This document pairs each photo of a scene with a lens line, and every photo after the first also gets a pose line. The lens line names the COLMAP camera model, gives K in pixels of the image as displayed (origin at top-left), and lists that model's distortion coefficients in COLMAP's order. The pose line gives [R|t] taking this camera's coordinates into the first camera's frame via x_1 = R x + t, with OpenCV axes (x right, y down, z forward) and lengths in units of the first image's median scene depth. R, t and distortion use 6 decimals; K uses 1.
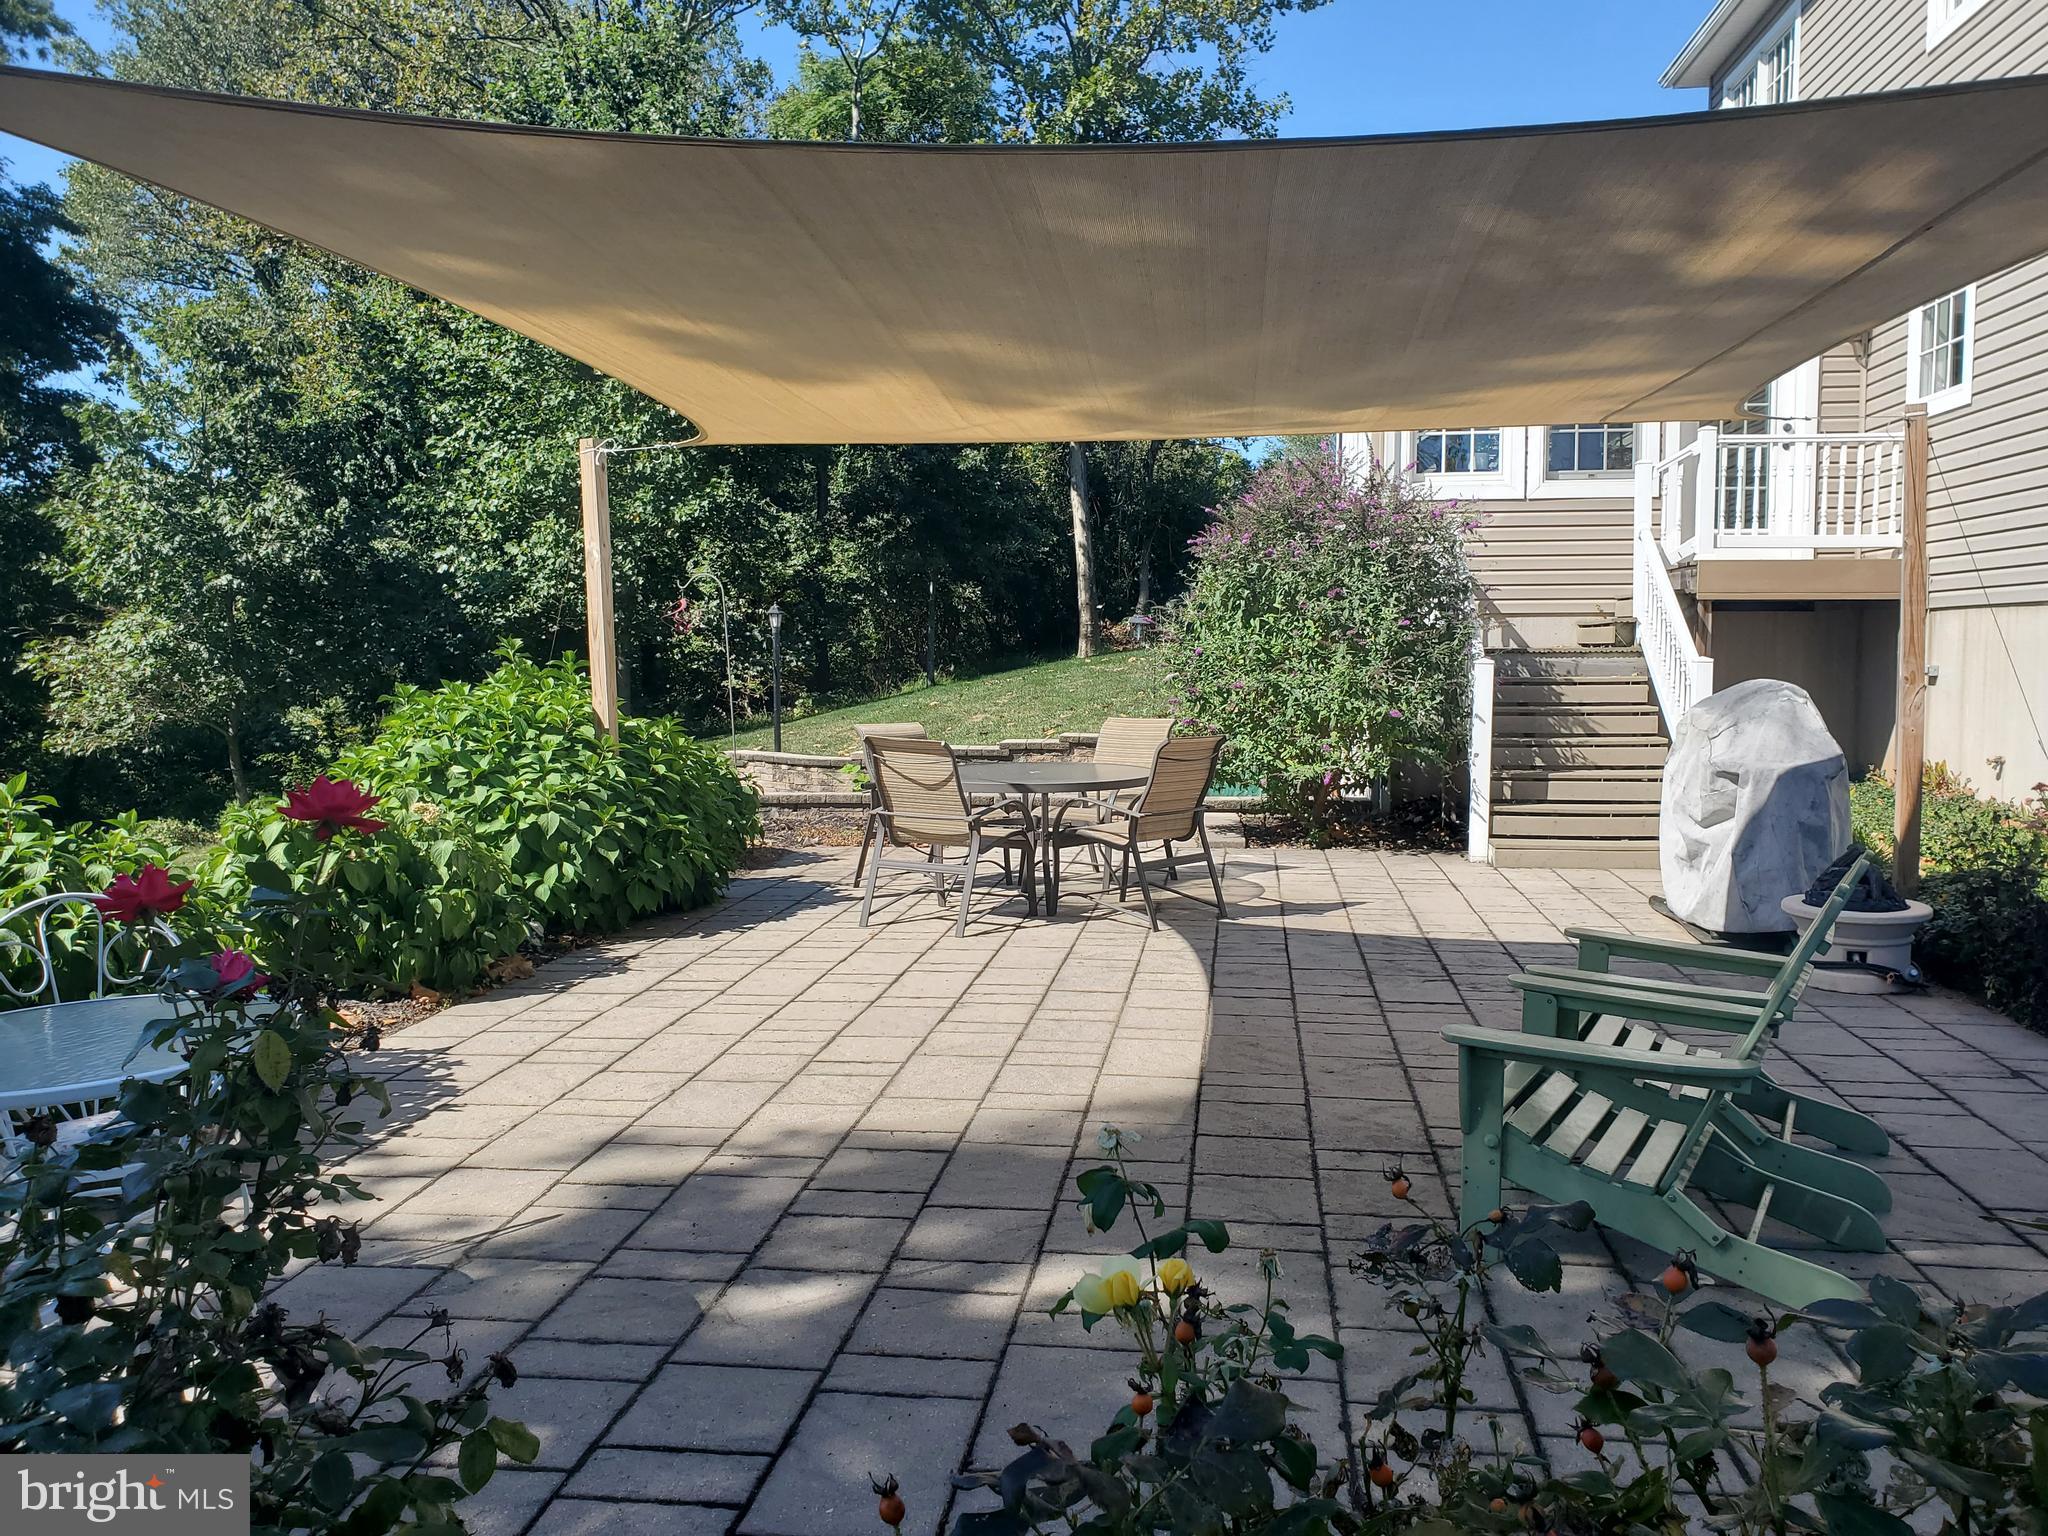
lens RADIAL K [[1563.3, 0, 1062.5], [0, 1563.3, 765.8], [0, 0, 1]] dist [-0.004931, 0.065375]
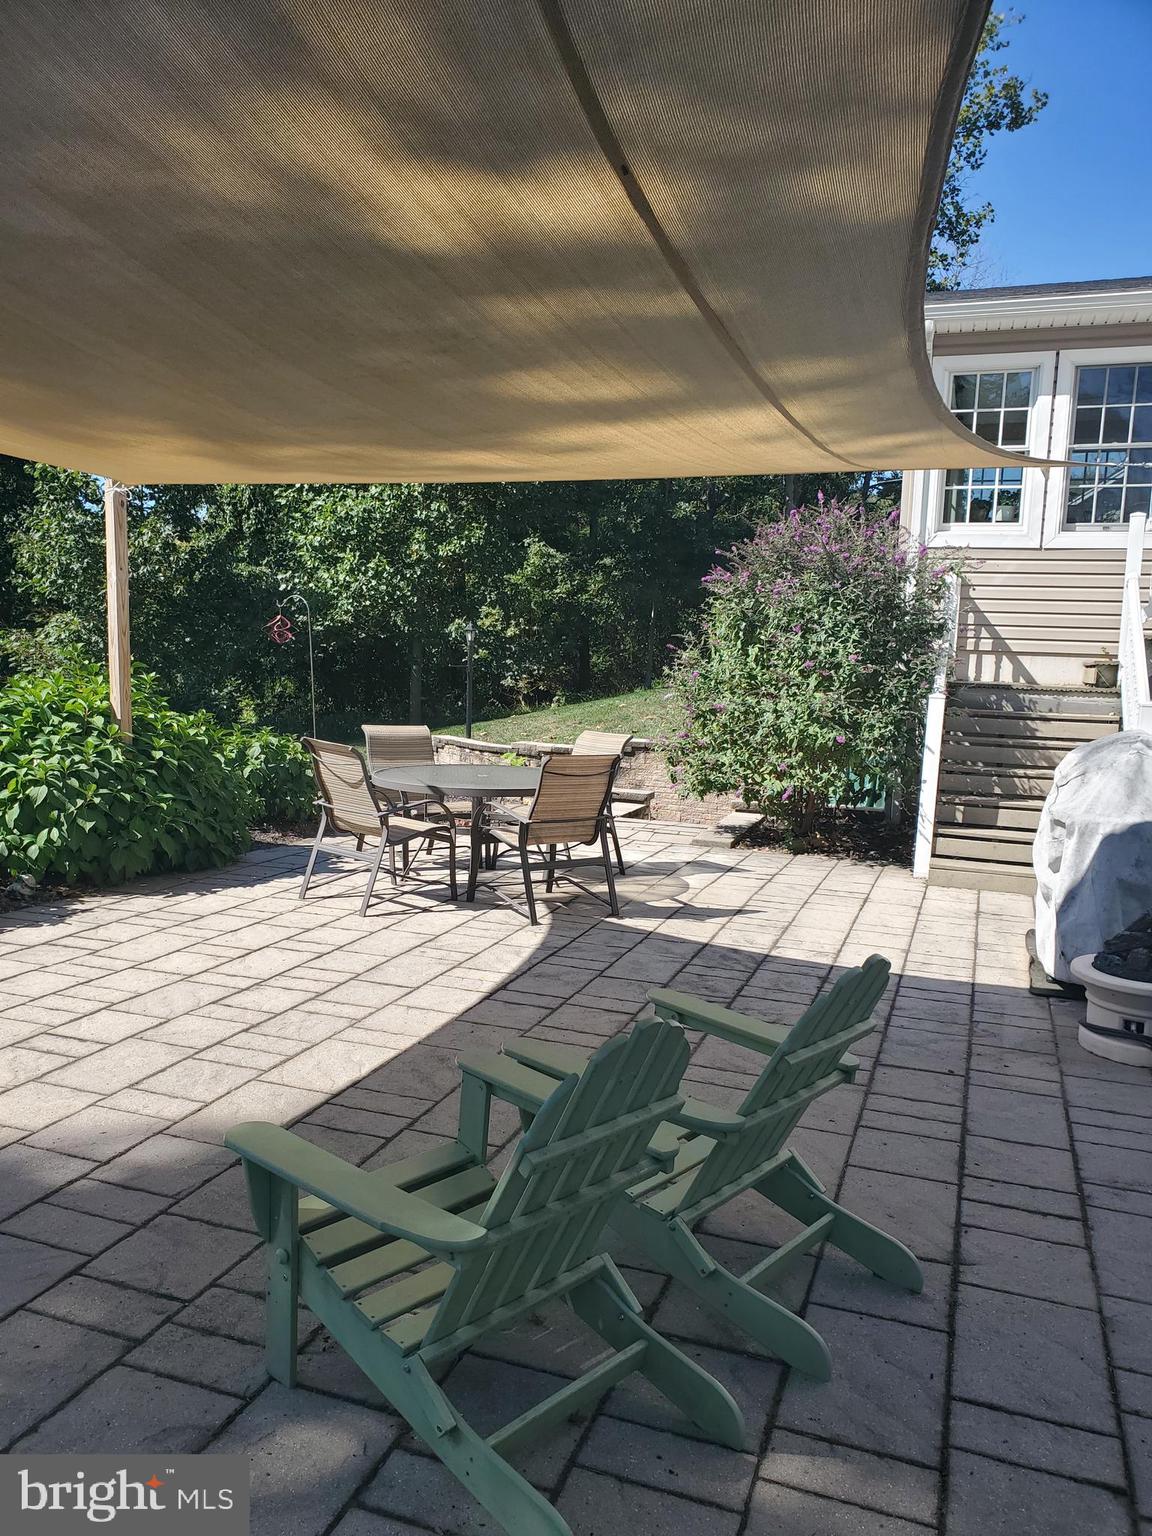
lens RADIAL K [[1162.3, 0, 574.9], [0, 1162.3, 820.4], [0, 0, 1]] dist [0.007559, 0.003526]
pose [[0.974612, 0.070014, -0.212671, 0.185970], [-0.056498, 0.996017, 0.068985, -0.020456], [0.216654, -0.055218, 0.974686, 0.137727]]
